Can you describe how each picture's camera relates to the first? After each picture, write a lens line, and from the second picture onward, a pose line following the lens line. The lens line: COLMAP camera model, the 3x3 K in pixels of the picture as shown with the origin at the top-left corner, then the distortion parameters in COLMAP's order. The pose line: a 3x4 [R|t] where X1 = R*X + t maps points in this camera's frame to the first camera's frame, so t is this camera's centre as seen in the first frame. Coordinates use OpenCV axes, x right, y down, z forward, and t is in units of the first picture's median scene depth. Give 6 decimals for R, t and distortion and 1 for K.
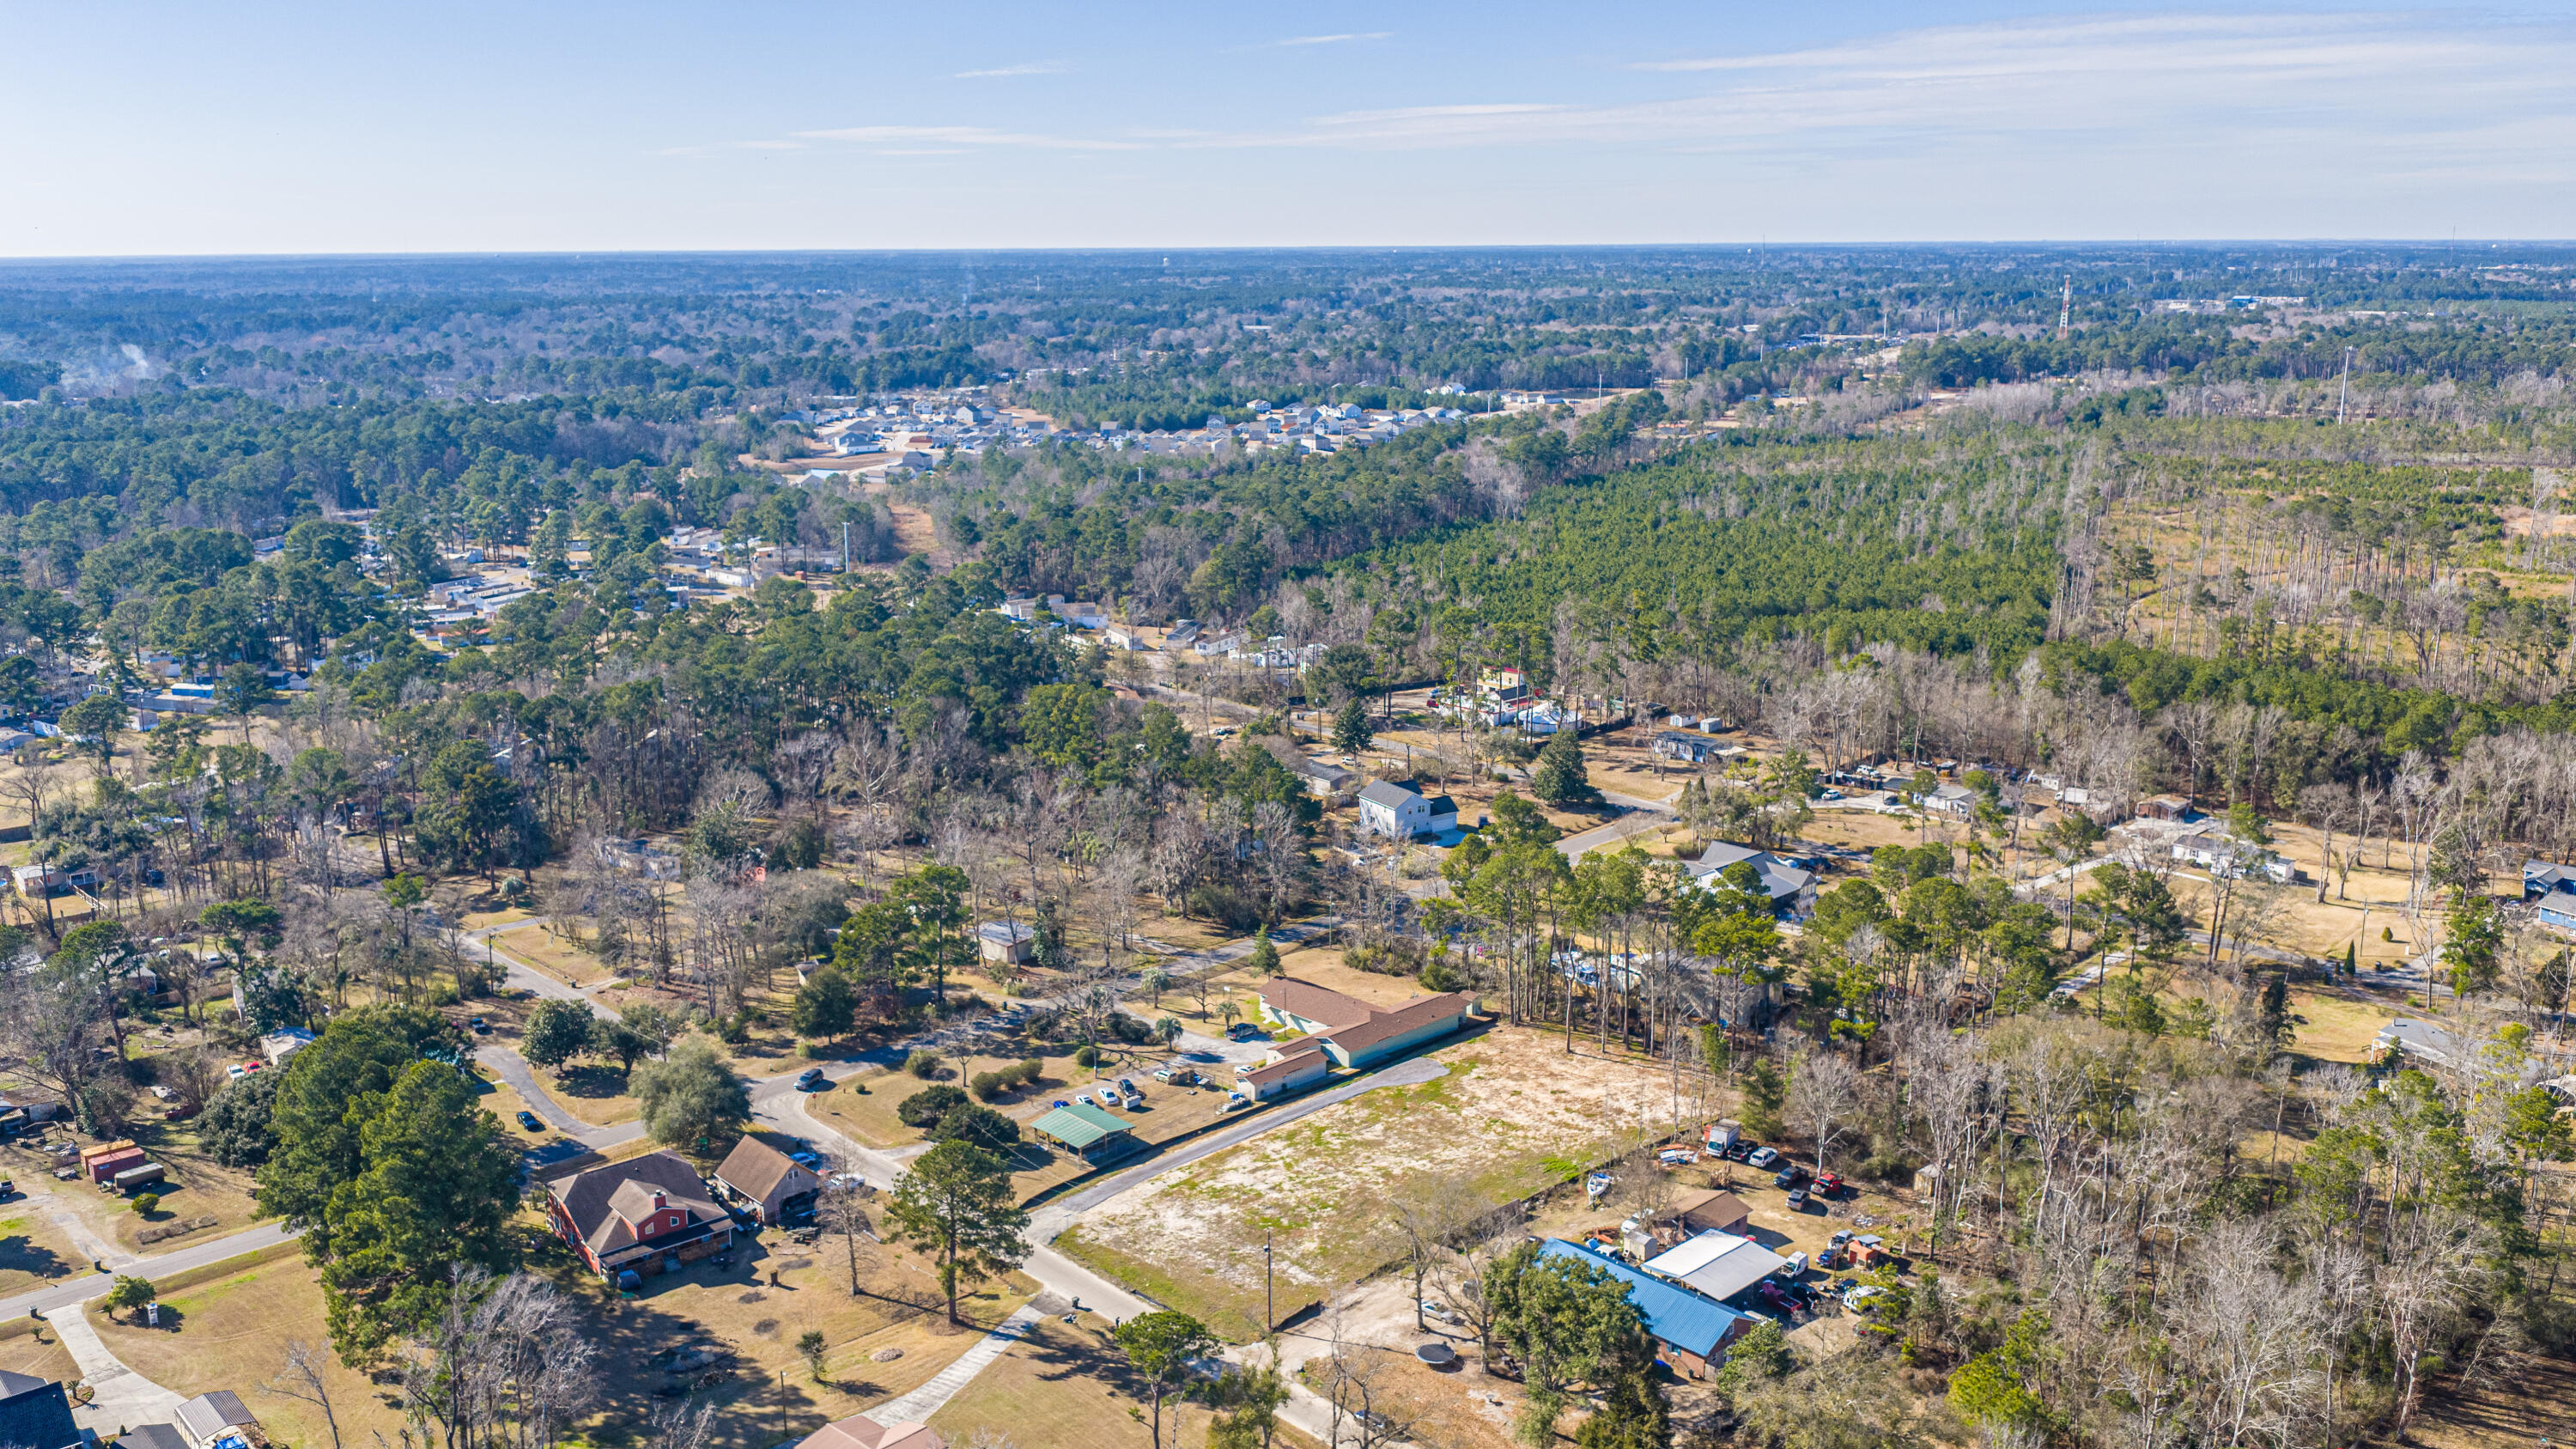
lens RADIAL K [[2143.0, 0, 1290.9], [0, 2143.0, 723.3], [0, 0, 1]] dist [0.028946, -0.059787]
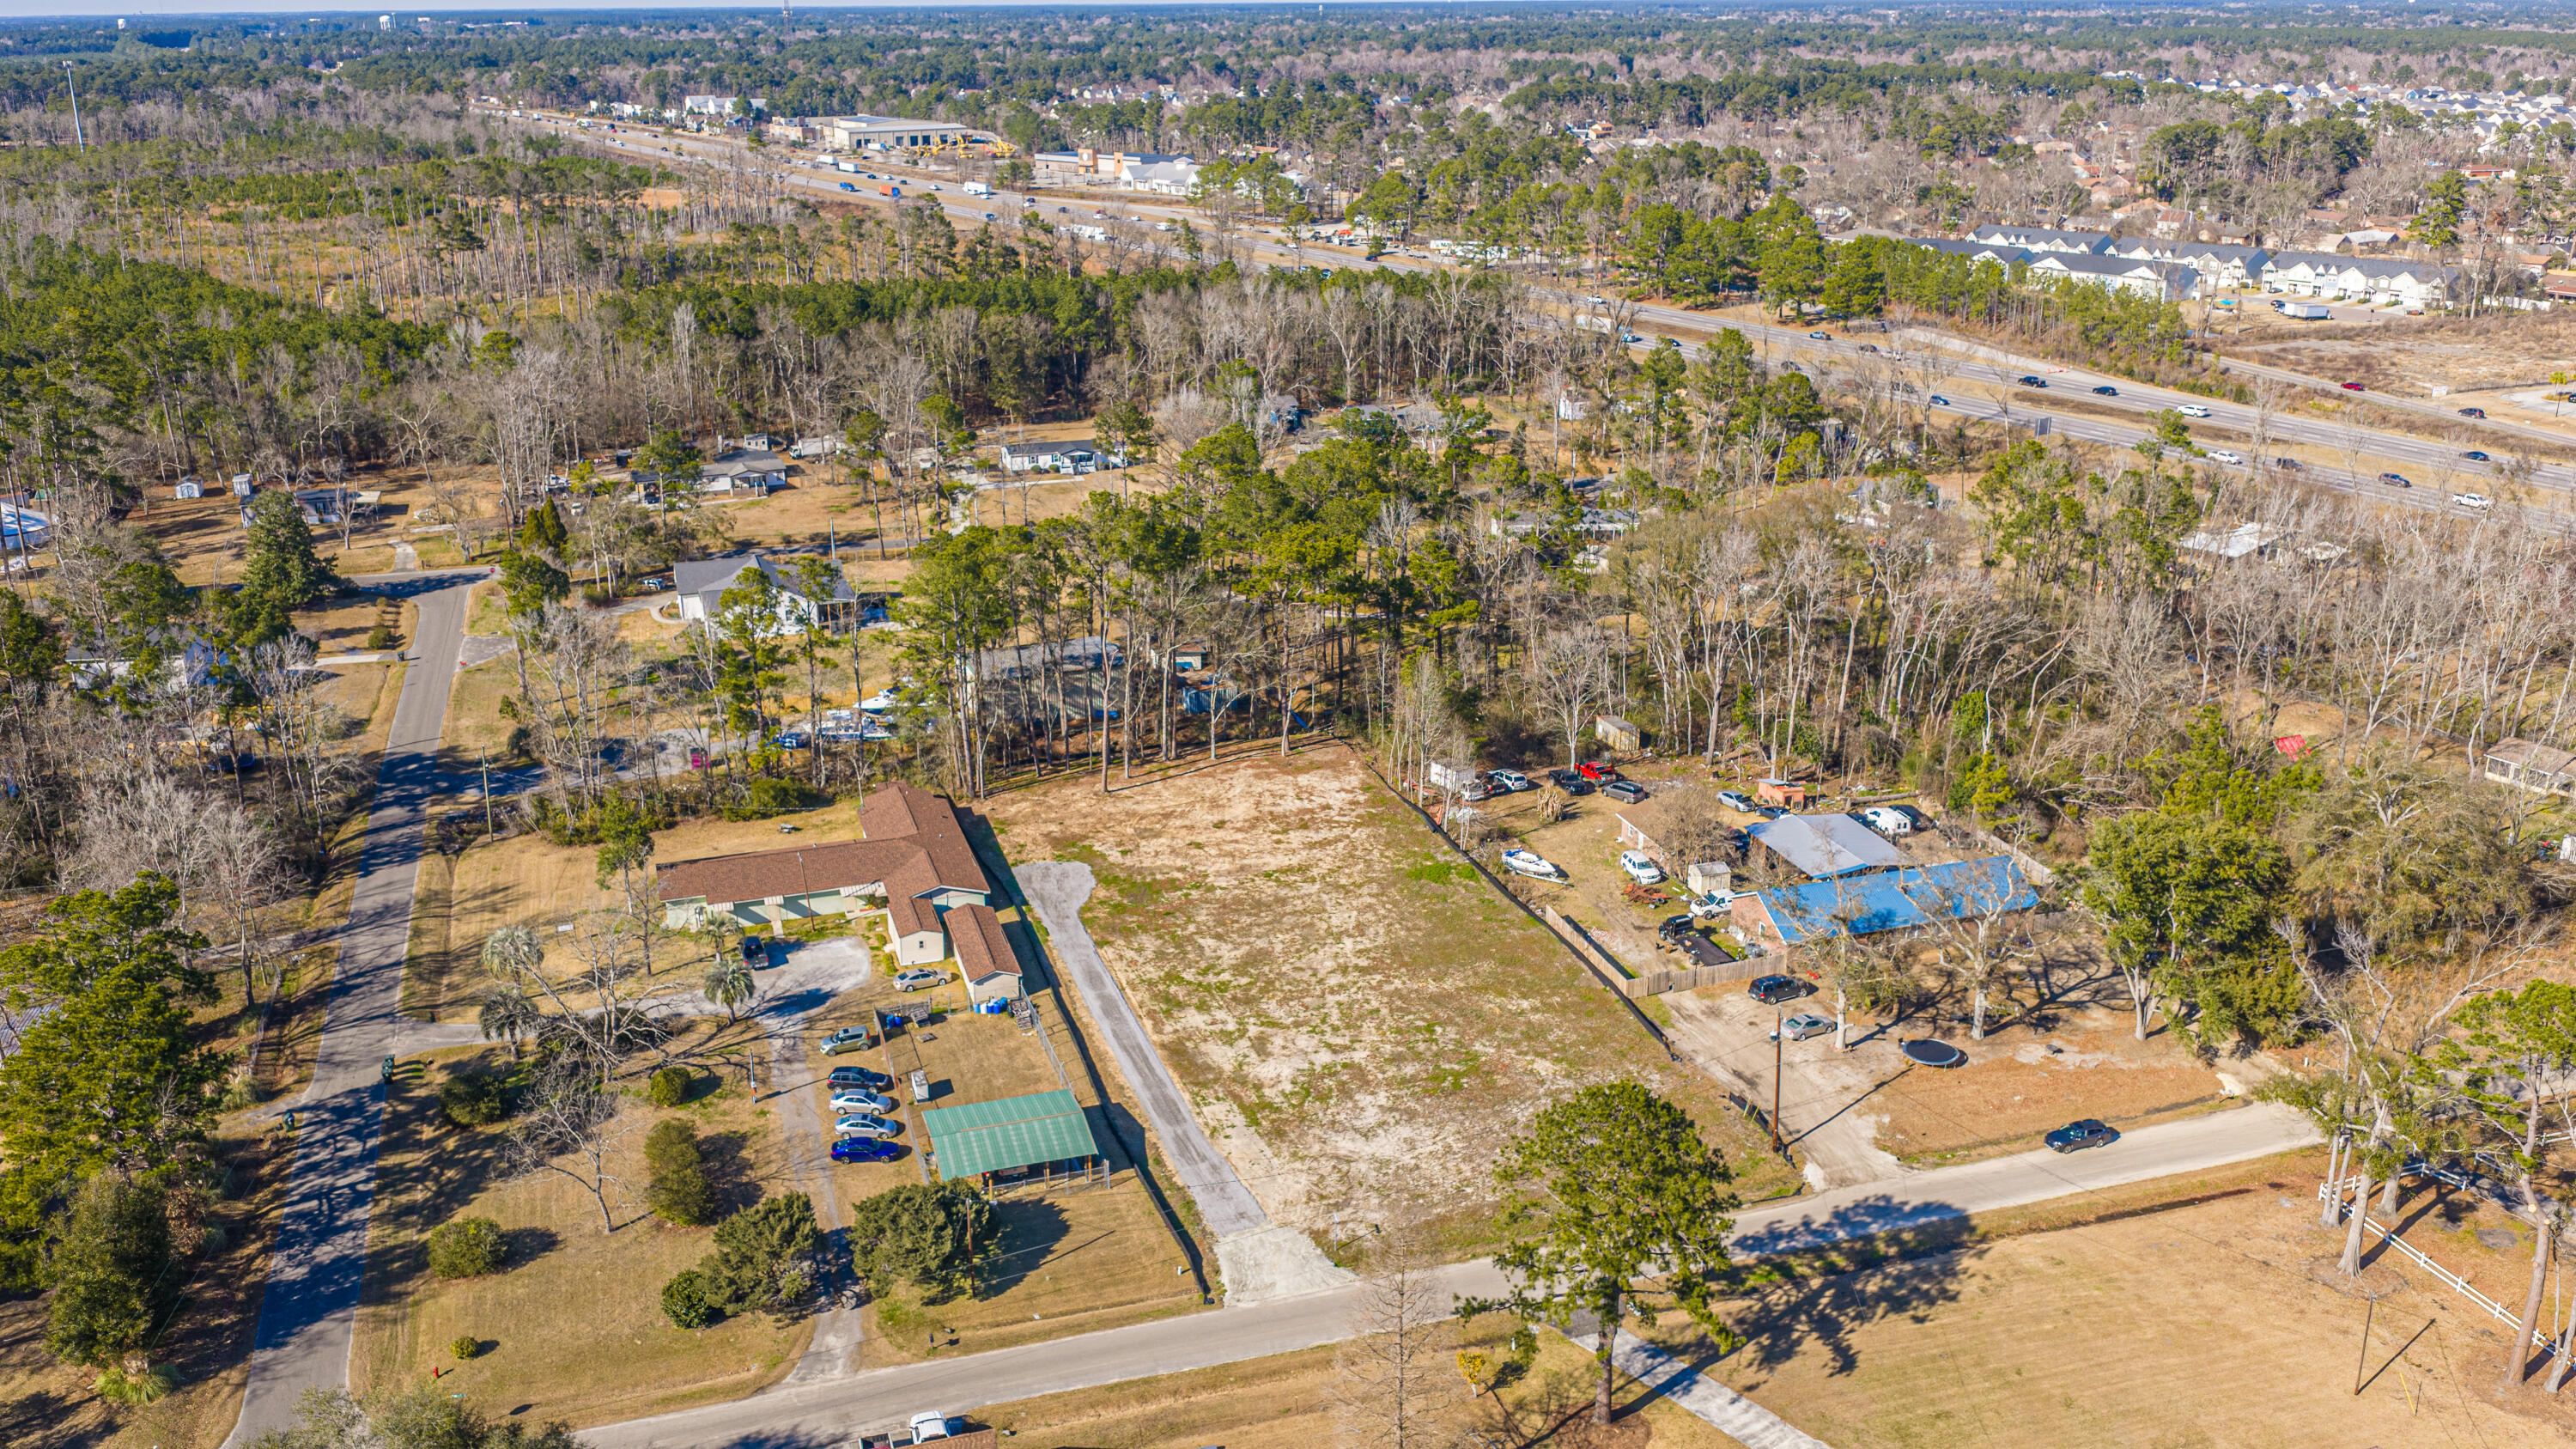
lens RADIAL K [[2143.0, 0, 1299.4], [0, 2143.0, 720.0], [0, 0, 1]] dist [0.028946, -0.059787]
pose [[0.429881, -0.287042, 0.856043, -0.362947], [0.206935, 0.954204, 0.216039, -0.008432], [-0.878852, 0.084275, 0.469593, 0.495505]]
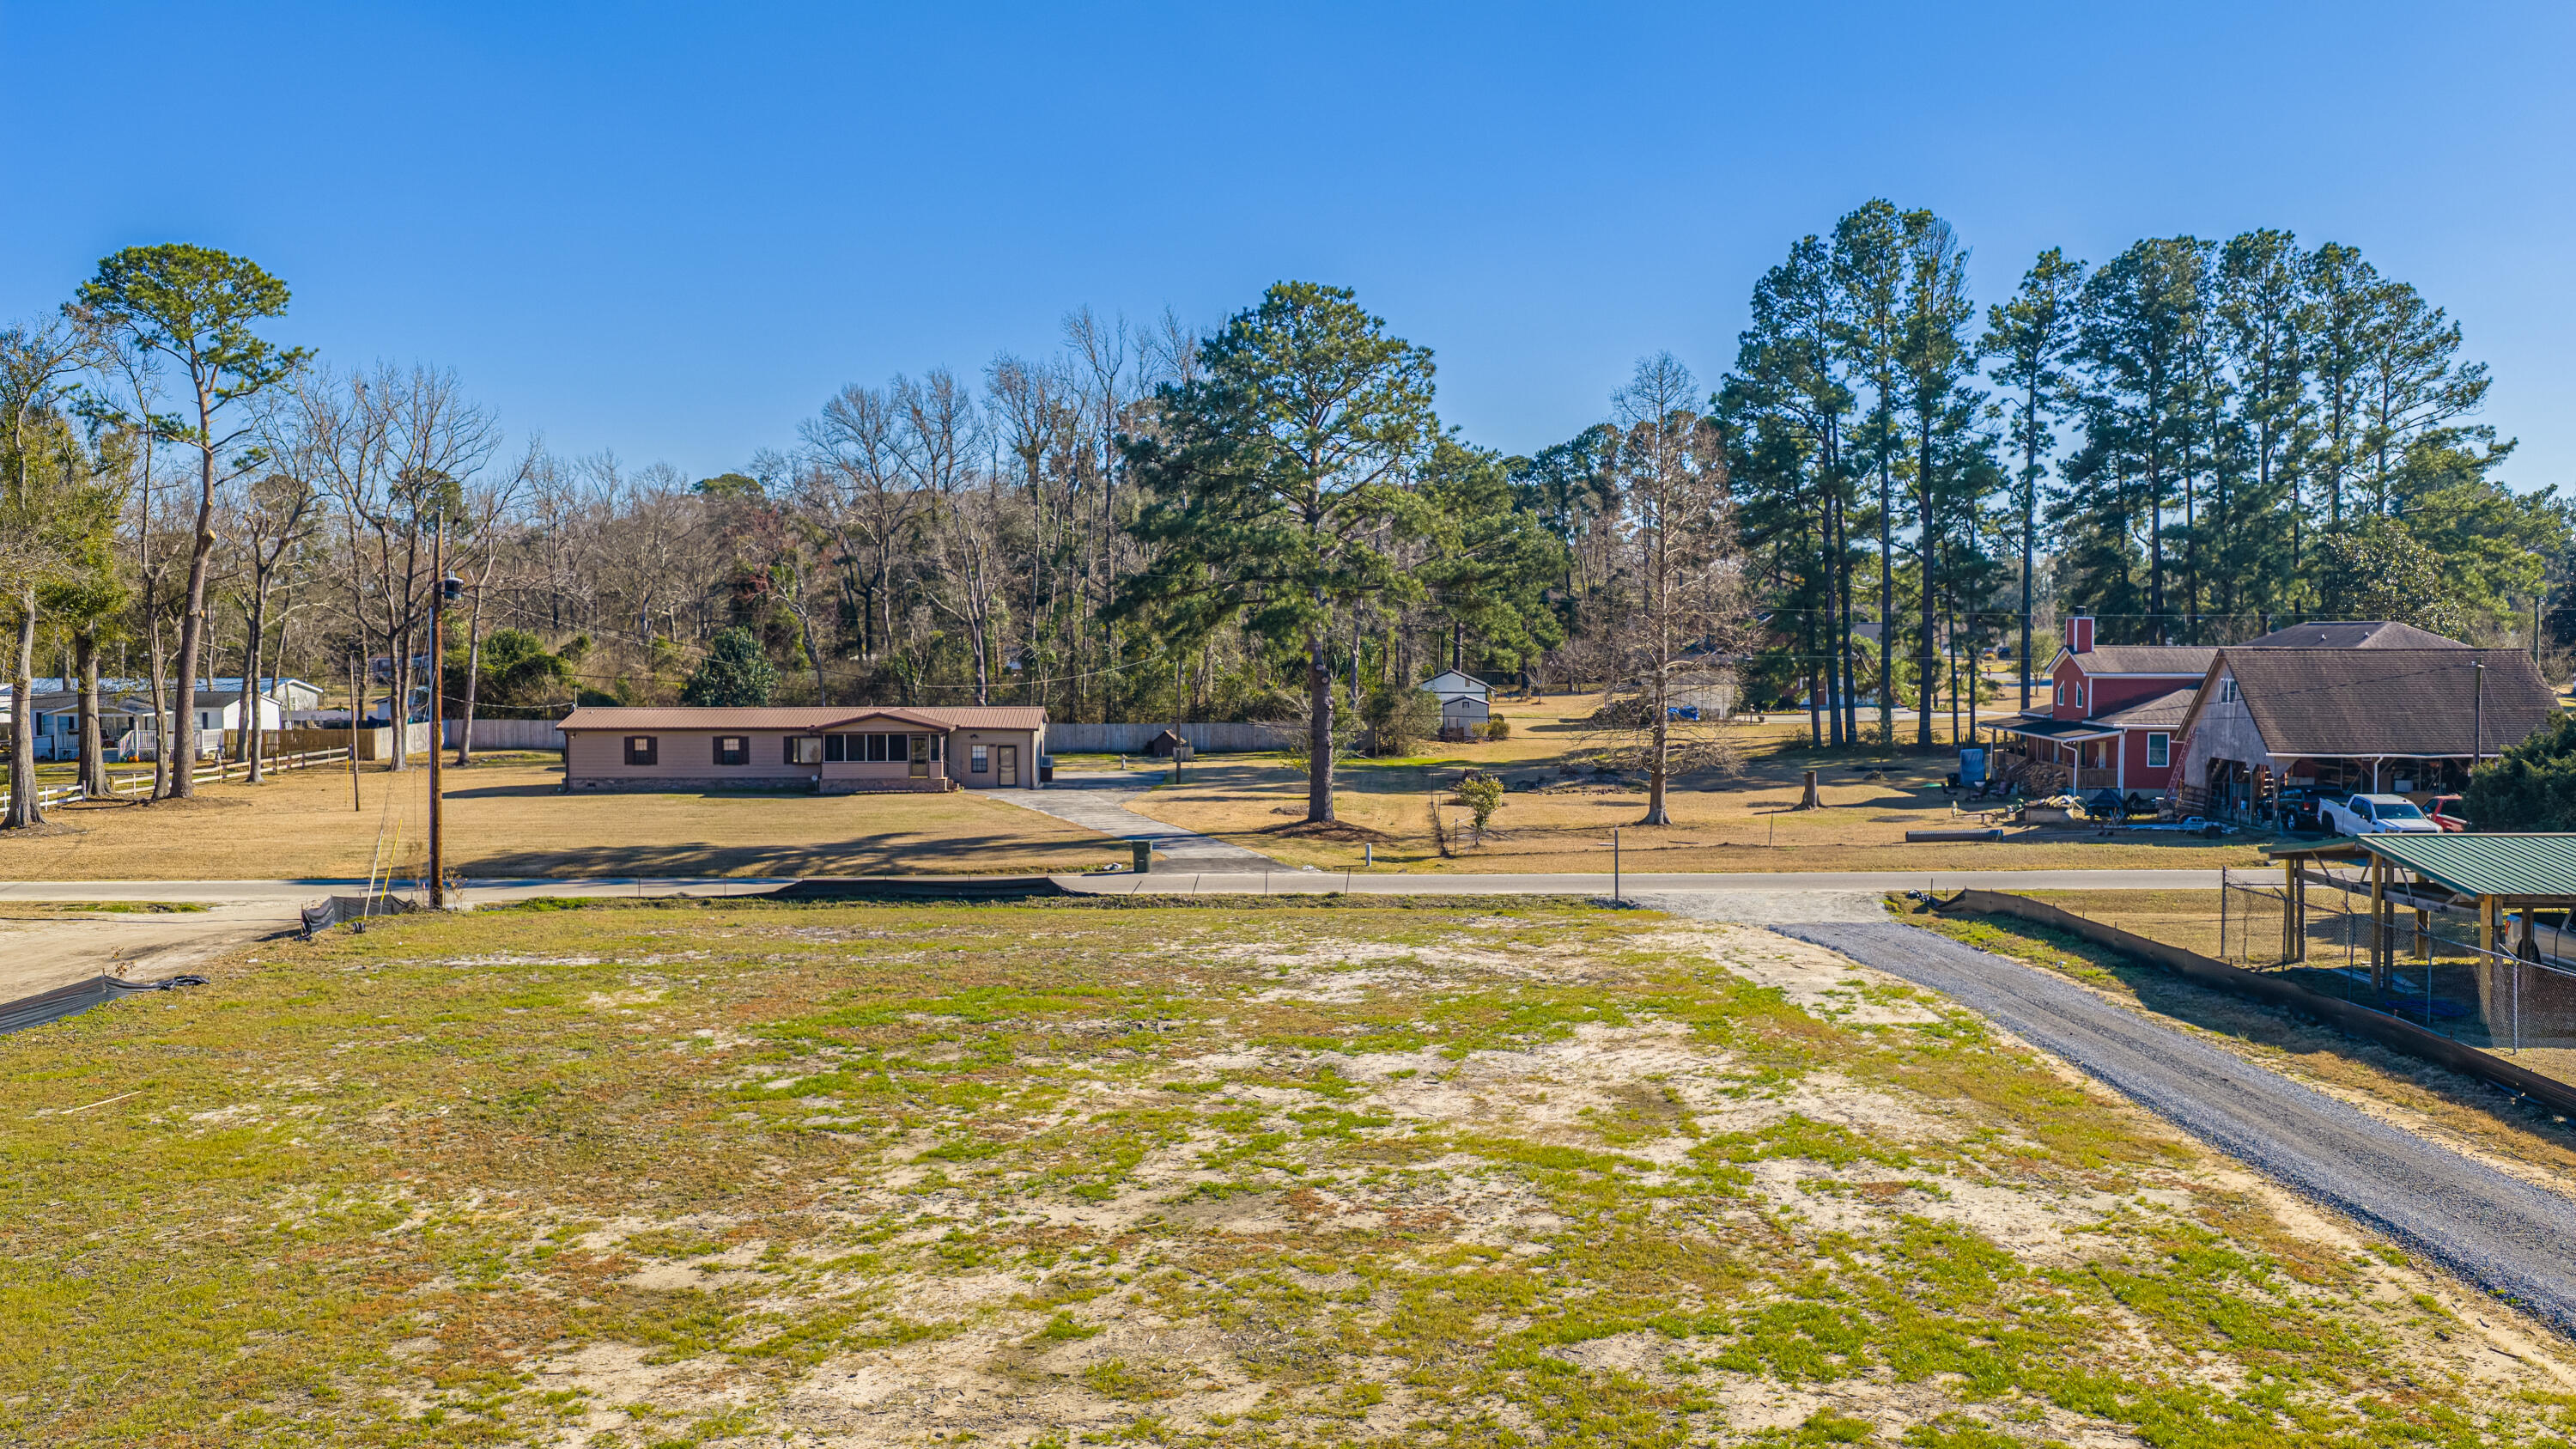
lens RADIAL K [[2143.0, 0, 1288.0], [0, 2143.0, 724.1], [0, 0, 1]] dist [0.028946, -0.059787]
pose [[-0.697190, 0.038340, -0.715860, 0.063098], [-0.155463, 0.966720, 0.203184, 0.117086], [0.699826, 0.252948, -0.668027, 0.758760]]
